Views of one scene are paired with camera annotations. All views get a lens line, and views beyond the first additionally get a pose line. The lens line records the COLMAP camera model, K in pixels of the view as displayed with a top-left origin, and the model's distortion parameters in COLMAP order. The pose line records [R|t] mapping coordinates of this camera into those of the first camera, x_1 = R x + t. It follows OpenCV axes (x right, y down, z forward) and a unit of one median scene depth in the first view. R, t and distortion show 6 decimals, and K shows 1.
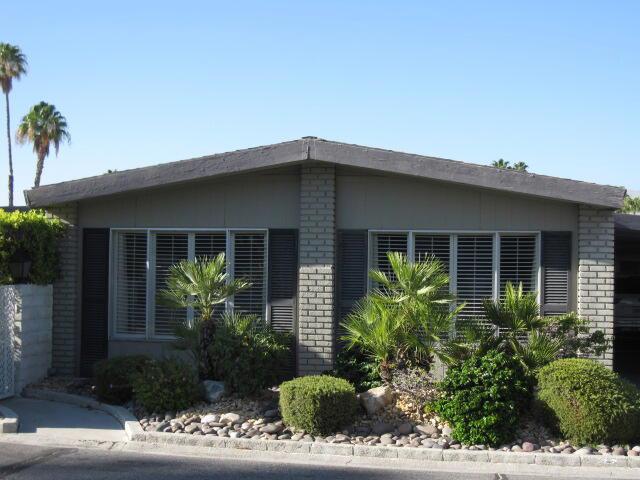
lens RADIAL K [[982.5, 0, 319.4], [0, 982.5, 241.1], [0, 0, 1]] dist [-0.116279, 0.000000]
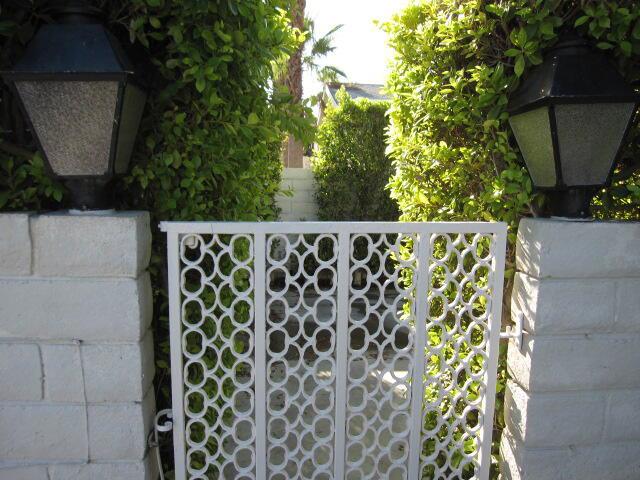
lens RADIAL K [[533.0, 0, 320.1], [0, 533.0, 244.3], [0, 0, 1]] dist [-0.071160, 0.034501]
pose [[0.212515, 0.139974, -0.967080, -0.204867], [0.031333, 0.988202, 0.149917, 0.030957], [0.976655, -0.062161, 0.205622, 0.908247]]
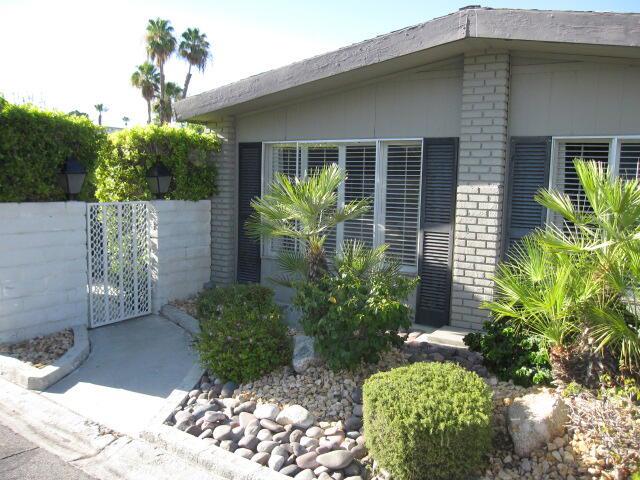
lens RADIAL K [[533.0, 0, 324.1], [0, 533.0, 241.6], [0, 0, 1]] dist [-0.071160, 0.034501]
pose [[0.925534, 0.051883, -0.375092, 0.043457], [-0.002813, 0.991483, 0.130203, 0.016107], [0.378653, -0.119452, 0.917798, 0.562253]]
